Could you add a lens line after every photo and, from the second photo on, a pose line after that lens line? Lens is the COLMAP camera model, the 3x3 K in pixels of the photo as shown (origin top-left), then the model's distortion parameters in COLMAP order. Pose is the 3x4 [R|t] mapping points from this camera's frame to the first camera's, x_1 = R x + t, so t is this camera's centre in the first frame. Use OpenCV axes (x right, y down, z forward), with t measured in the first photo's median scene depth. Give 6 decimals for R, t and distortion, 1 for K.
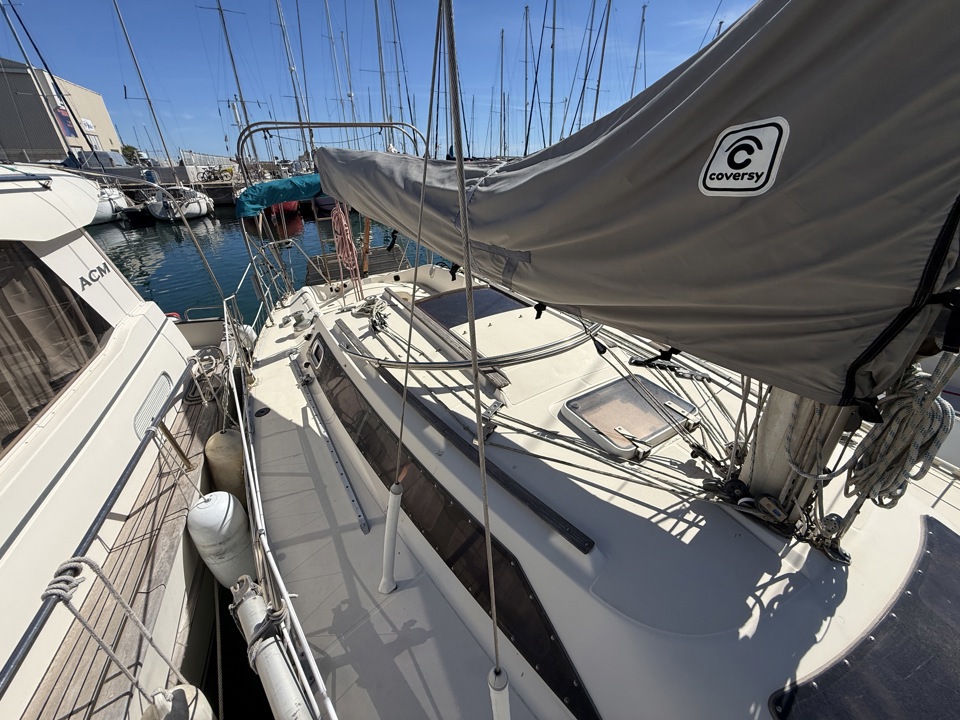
lens RADIAL K [[377.3, 0, 502.9], [0, 377.3, 359.6], [0, 0, 1]] dist [0.000861, 0.000090]
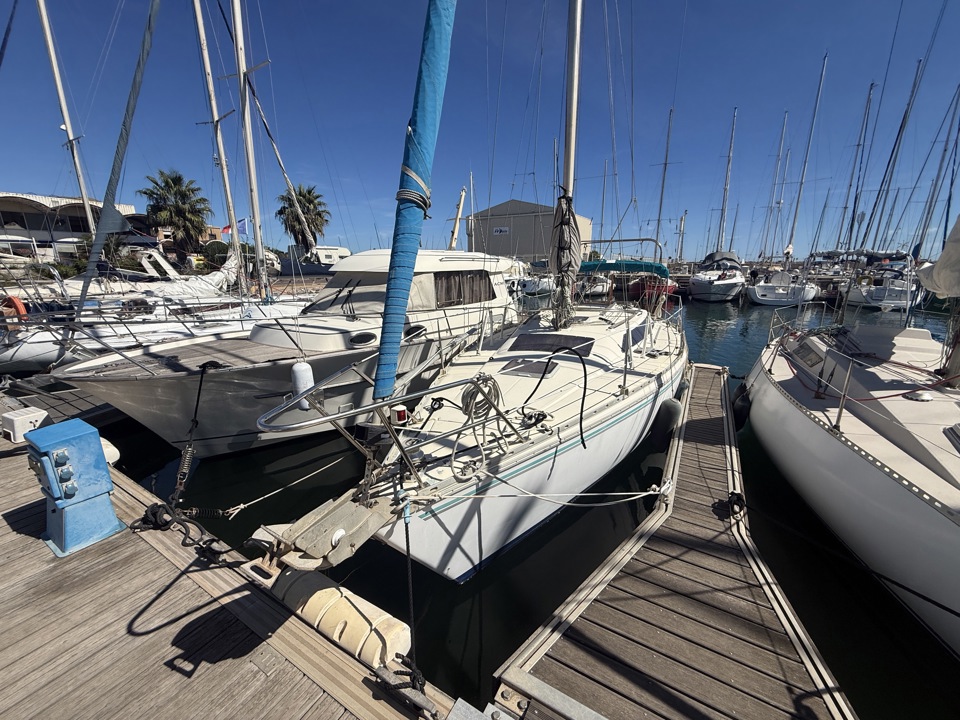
lens RADIAL K [[383.4, 0, 479.1], [0, 383.4, 350.6], [0, 0, 1]] dist [0.000207, 0.000330]
pose [[0.528517, 0.197431, -0.825645, 0.232414], [-0.399681, 0.915914, -0.036830, 0.066730], [0.748949, 0.349460, 0.562986, -0.117870]]
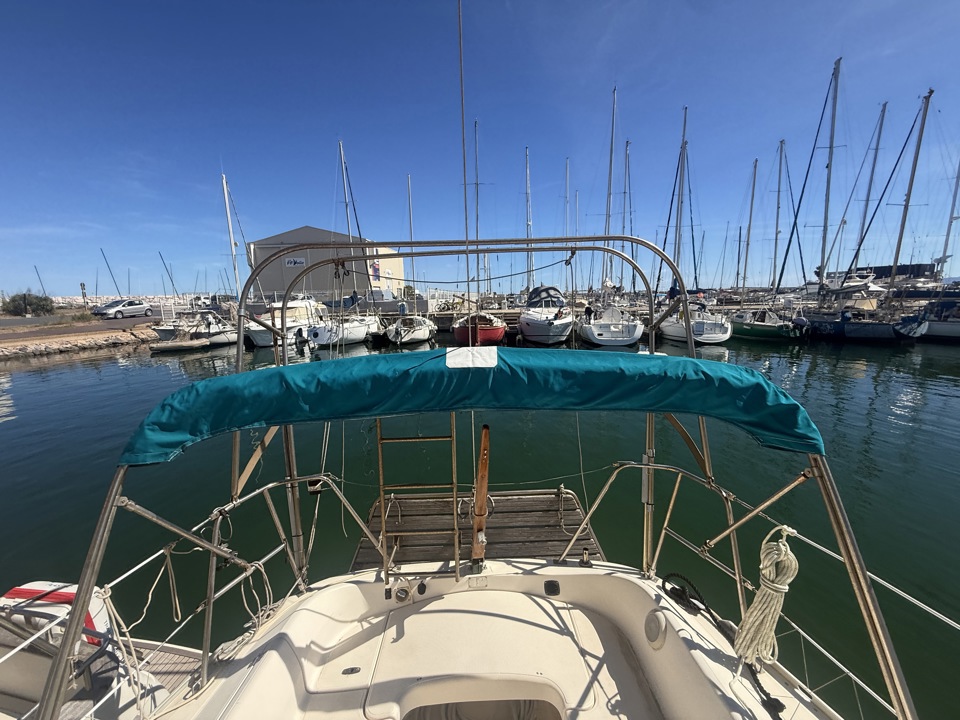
lens RADIAL K [[394.0, 0, 474.6], [0, 394.0, 372.7], [0, 0, 1]] dist [-0.014305, 0.000023]
pose [[0.844177, 0.097142, -0.527190, -0.042219], [-0.242107, 0.946519, -0.213272, -0.084085], [0.478278, 0.307676, 0.822548, 0.150988]]
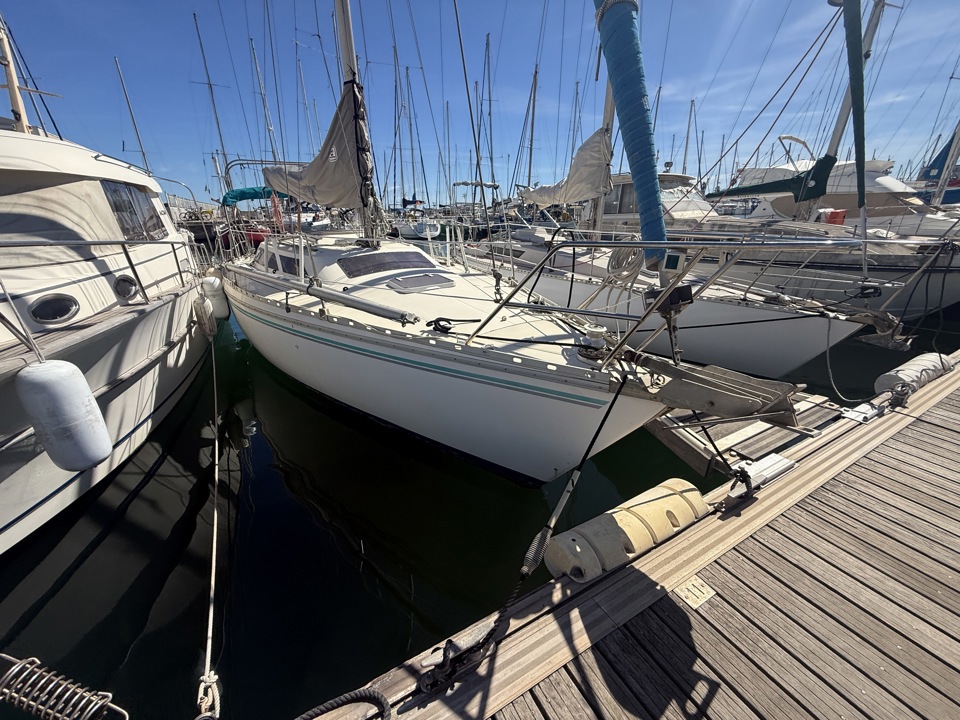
lens RADIAL K [[377.2, 0, 477.7], [0, 377.2, 361.3], [0, 0, 1]] dist [-0.001577, -0.000176]
pose [[0.999818, -0.004177, 0.018595, 0.100760], [0.006104, 0.994470, -0.104839, 0.113930], [-0.018054, 0.104933, 0.994315, -0.155447]]
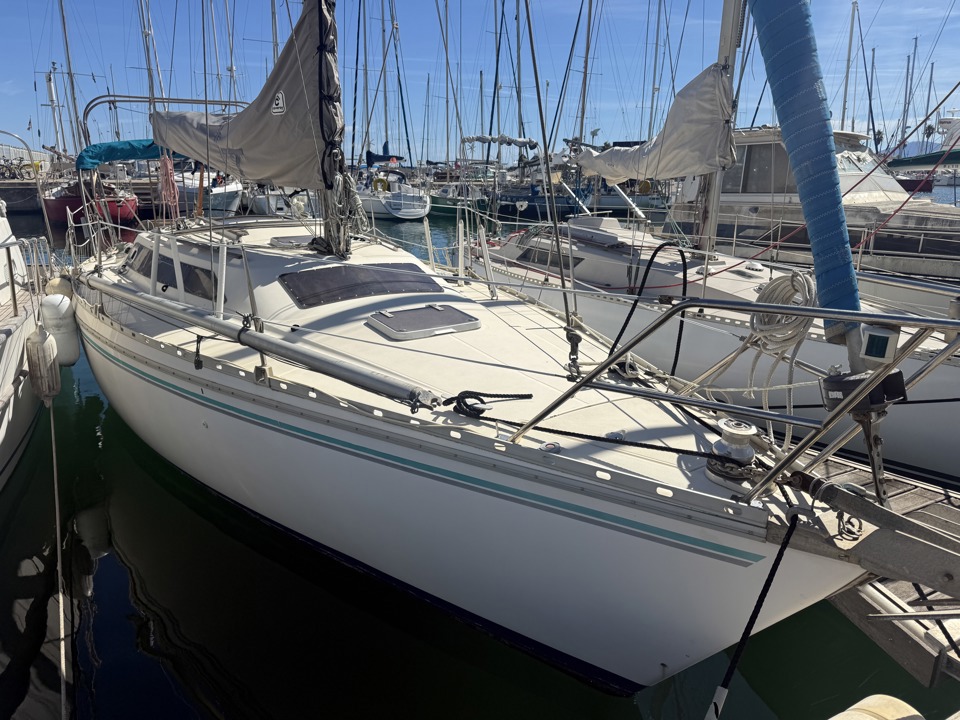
lens RADIAL K [[664.1, 0, 484.5], [0, 664.1, 356.2], [0, 0, 1]] dist [0.085530, -0.119984]
pose [[0.999670, 0.020633, 0.015279, 0.092322], [-0.016910, 0.976935, -0.212868, 0.107677], [-0.019319, 0.212540, 0.976961, -0.163105]]
